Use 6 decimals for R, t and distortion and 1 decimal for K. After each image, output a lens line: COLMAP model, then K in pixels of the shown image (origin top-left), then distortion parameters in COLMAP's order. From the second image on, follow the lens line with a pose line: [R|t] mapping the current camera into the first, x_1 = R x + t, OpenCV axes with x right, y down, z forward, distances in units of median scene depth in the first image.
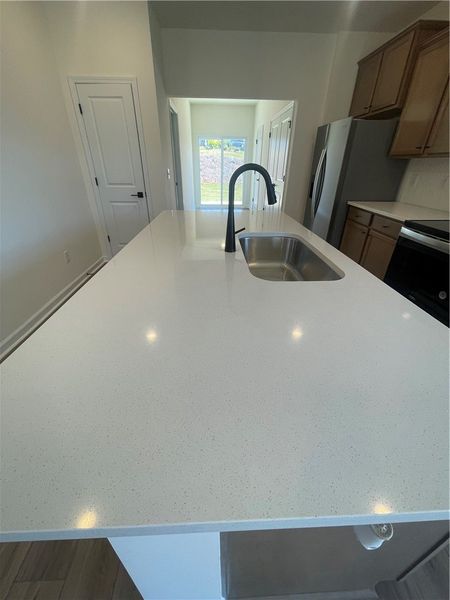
lens RADIAL K [[242.9, 0, 225.0], [0, 242.9, 300.0], [0, 0, 1]] dist [0.000111, 0.000131]
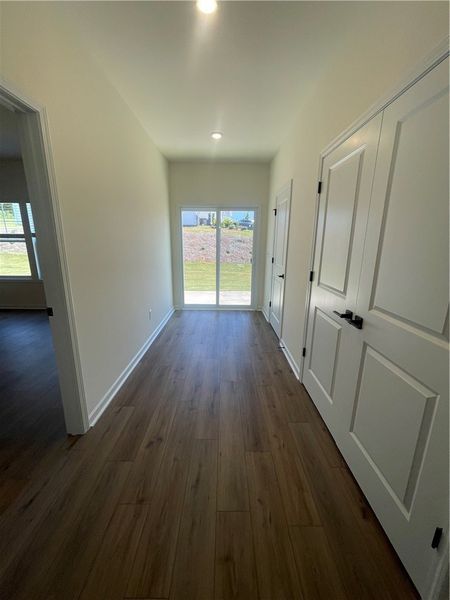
lens RADIAL K [[242.9, 0, 225.0], [0, 242.9, 300.0], [0, 0, 1]] dist [0.000111, 0.000131]
pose [[0.999300, 0.006080, -0.036912, 0.028756], [-0.015768, 0.963227, -0.268227, -0.245578], [0.033924, 0.268621, 0.962648, 0.412243]]
